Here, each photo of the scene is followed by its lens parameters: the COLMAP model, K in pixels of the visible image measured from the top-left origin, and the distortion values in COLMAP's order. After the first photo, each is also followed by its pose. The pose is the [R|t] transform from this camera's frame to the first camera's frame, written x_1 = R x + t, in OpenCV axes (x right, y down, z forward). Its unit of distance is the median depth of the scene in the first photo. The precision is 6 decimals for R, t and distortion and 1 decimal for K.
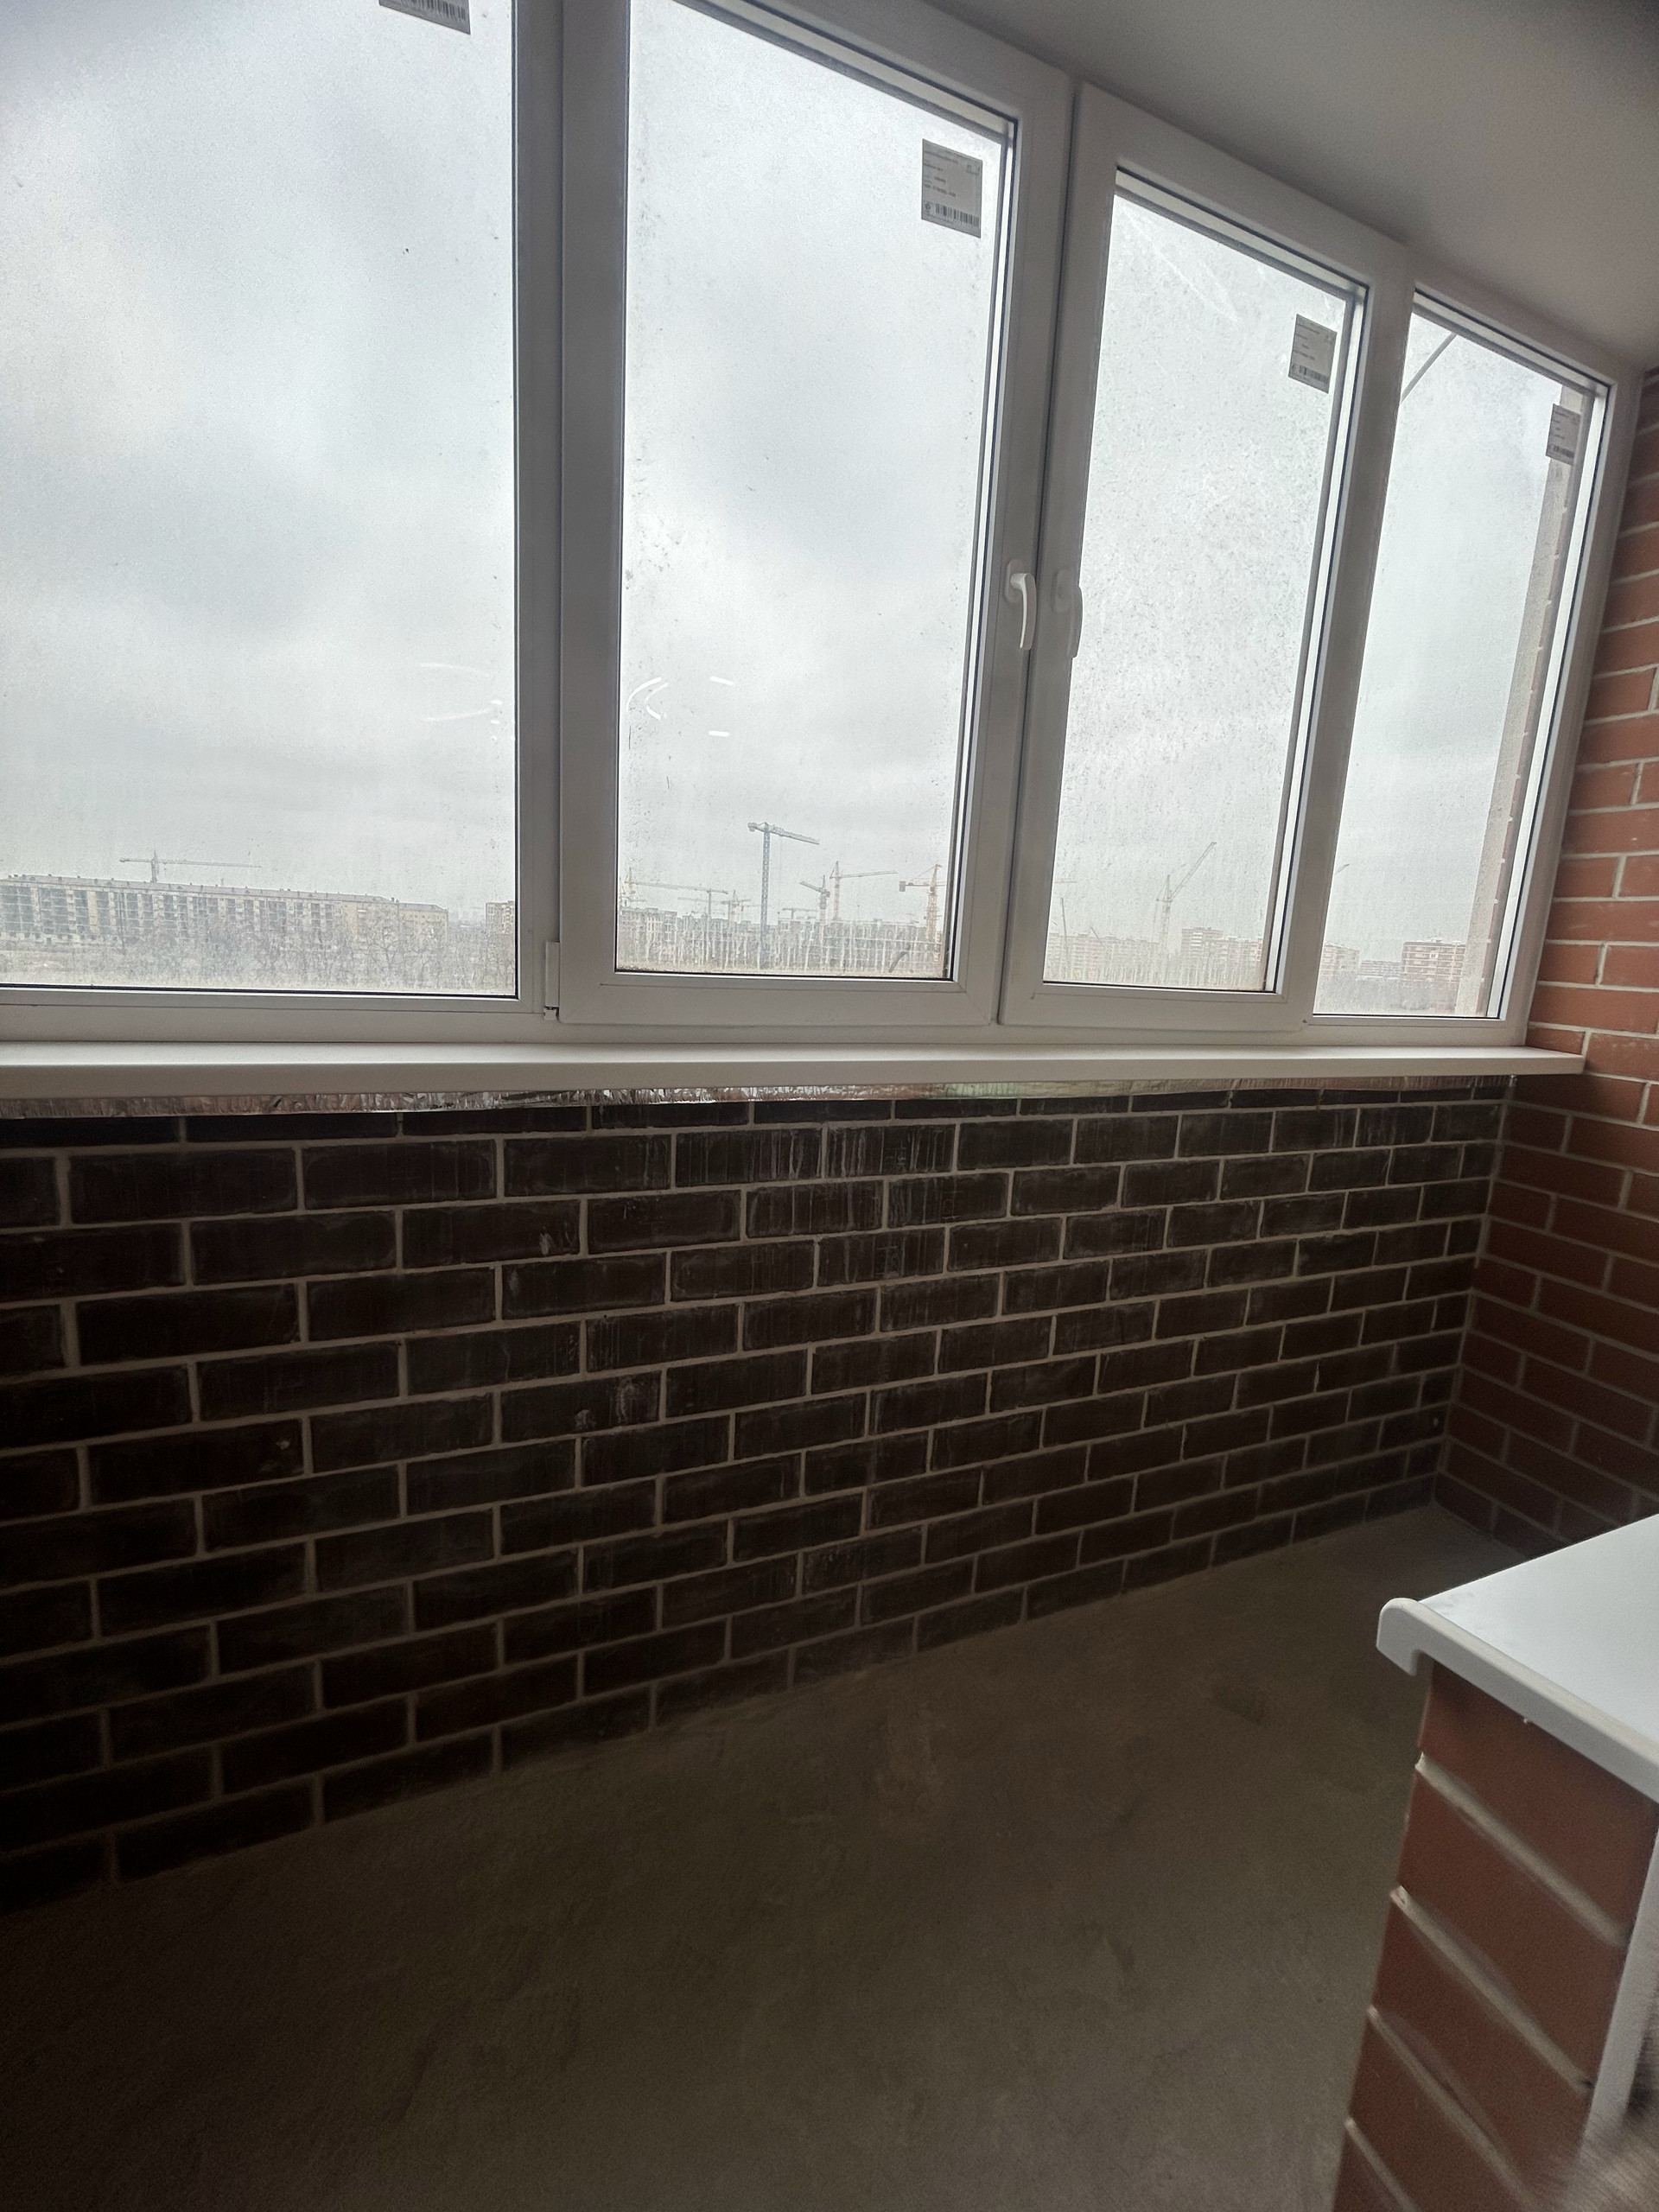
lens RADIAL K [[893.4, 0, 827.5], [0, 893.4, 1086.4], [0, 0, 1]] dist [-0.002400, 0.000324]
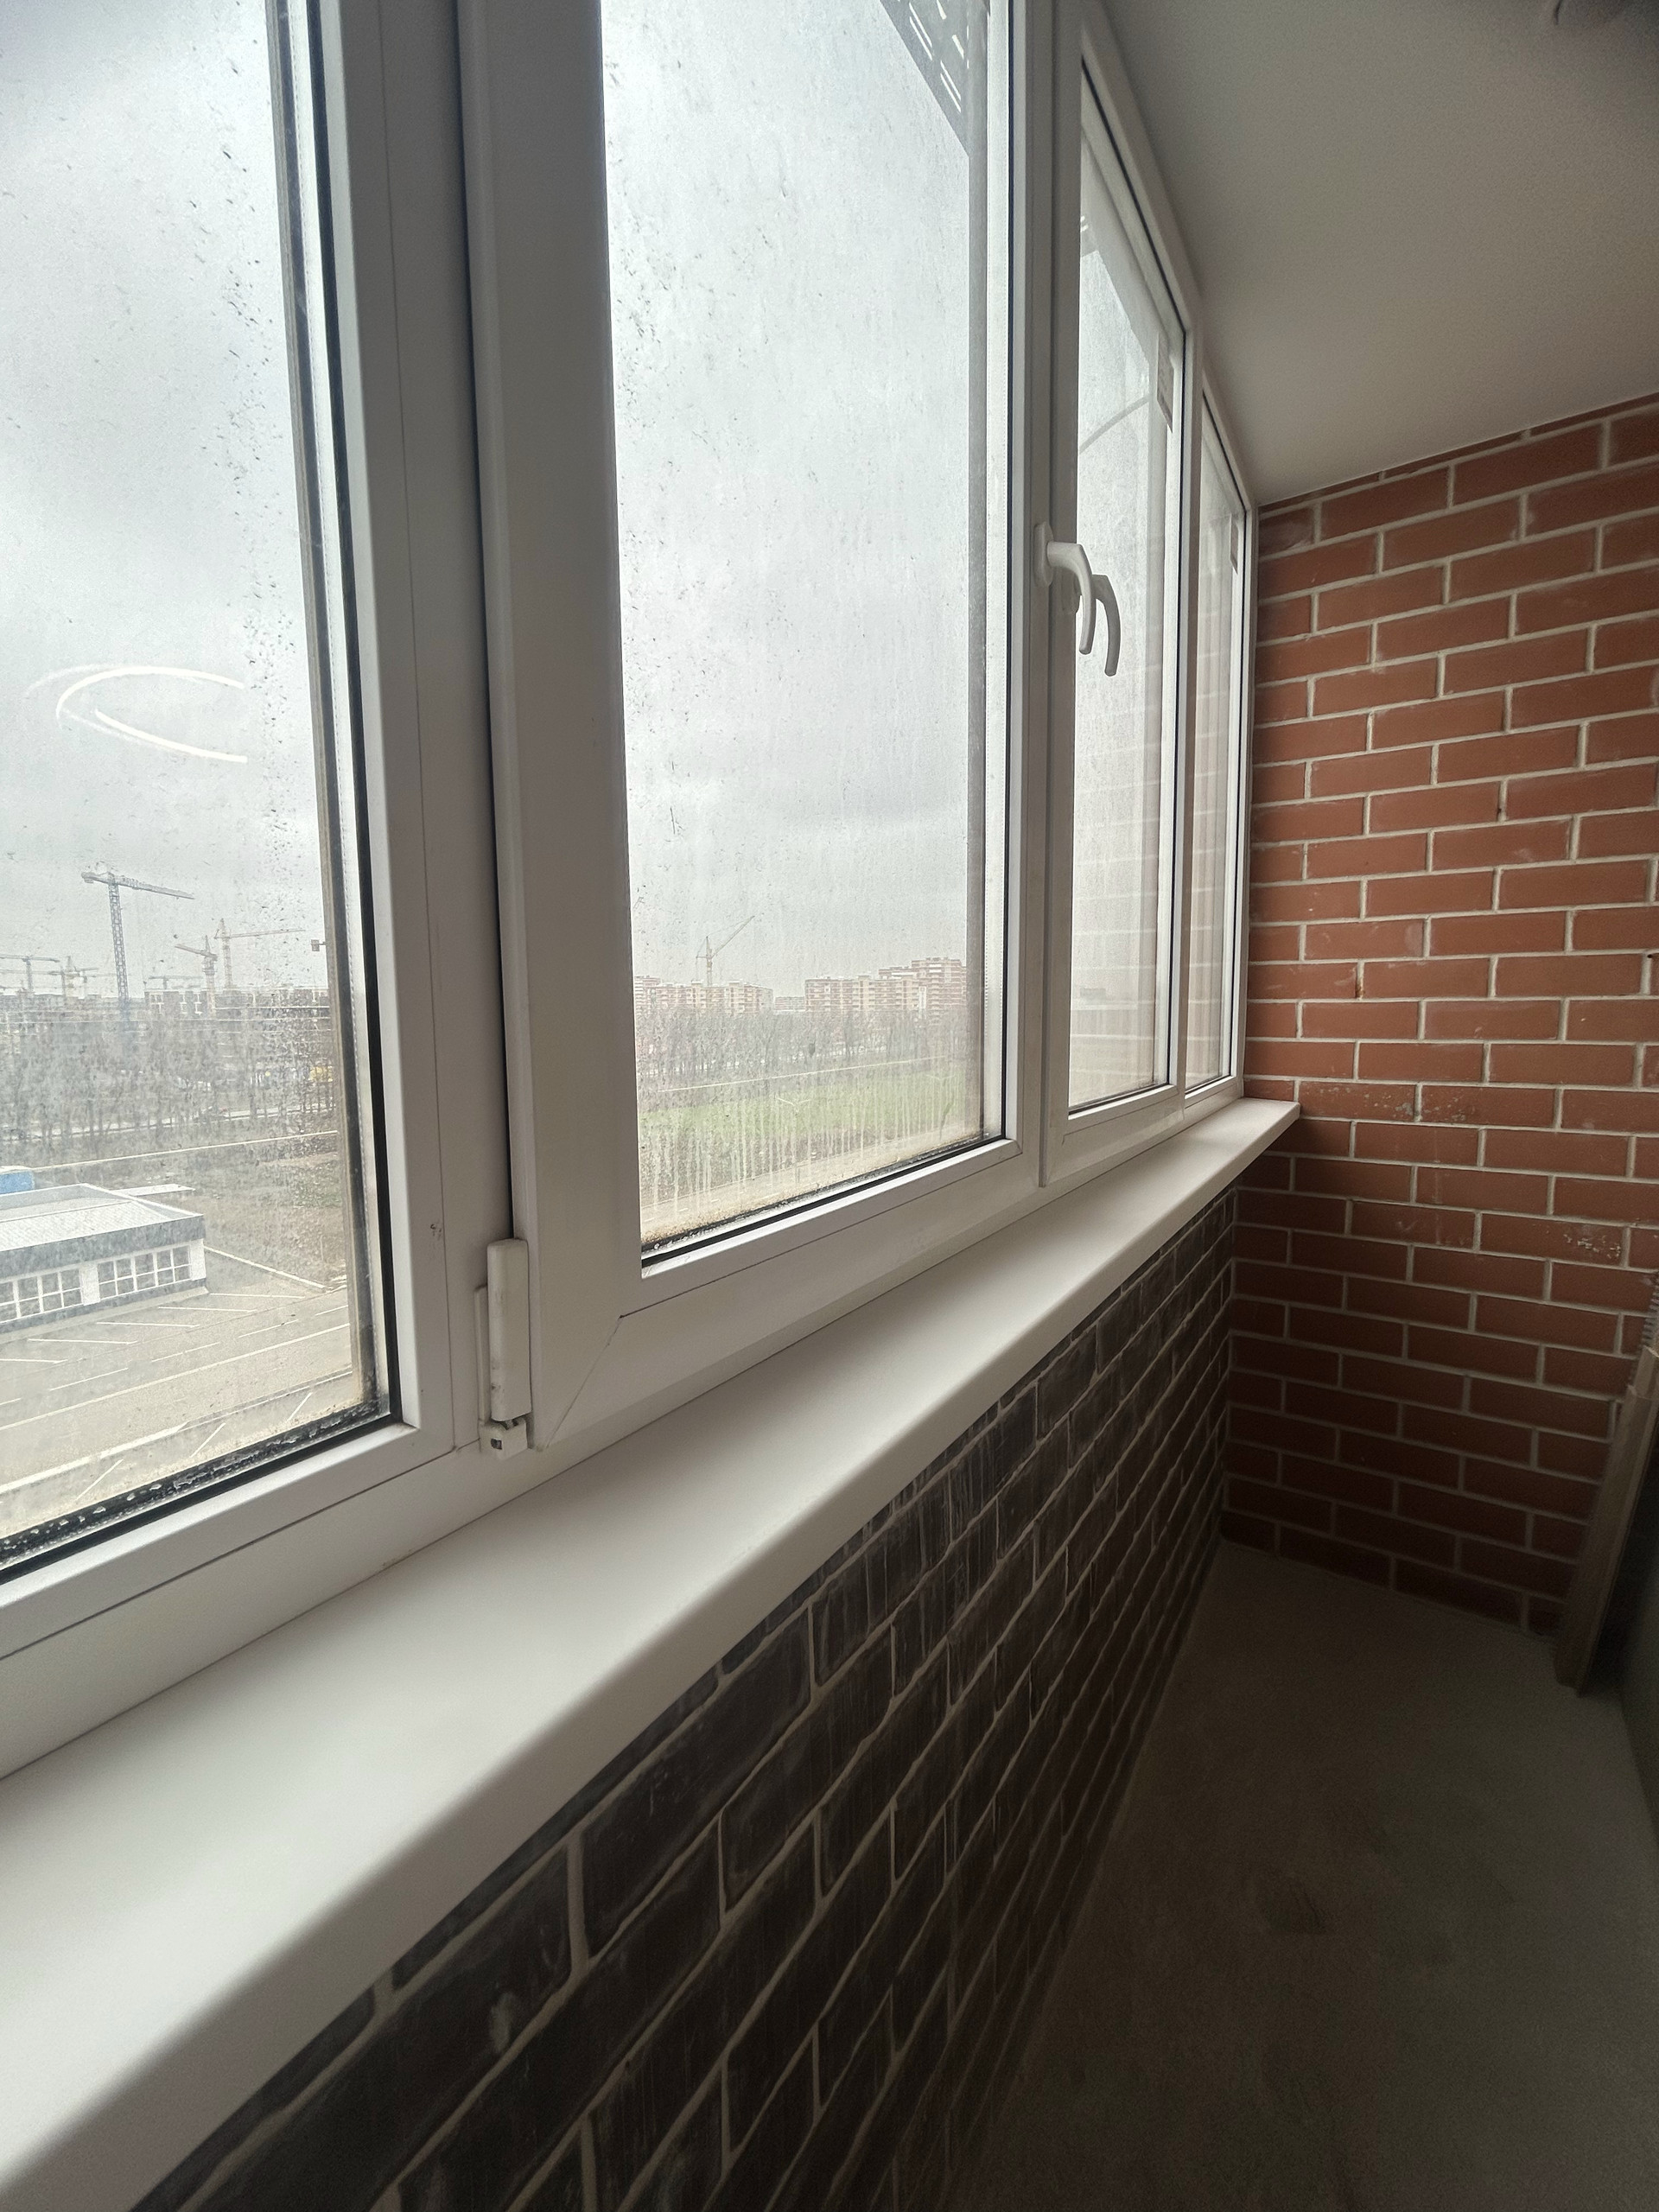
lens RADIAL K [[893.4, 0, 827.5], [0, 893.4, 1086.4], [0, 0, 1]] dist [-0.002400, 0.000324]
pose [[0.829710, -0.114785, 0.546266, -0.250668], [0.146487, 0.989104, -0.014658, -0.128529], [-0.538631, 0.092183, 0.837484, 0.401512]]
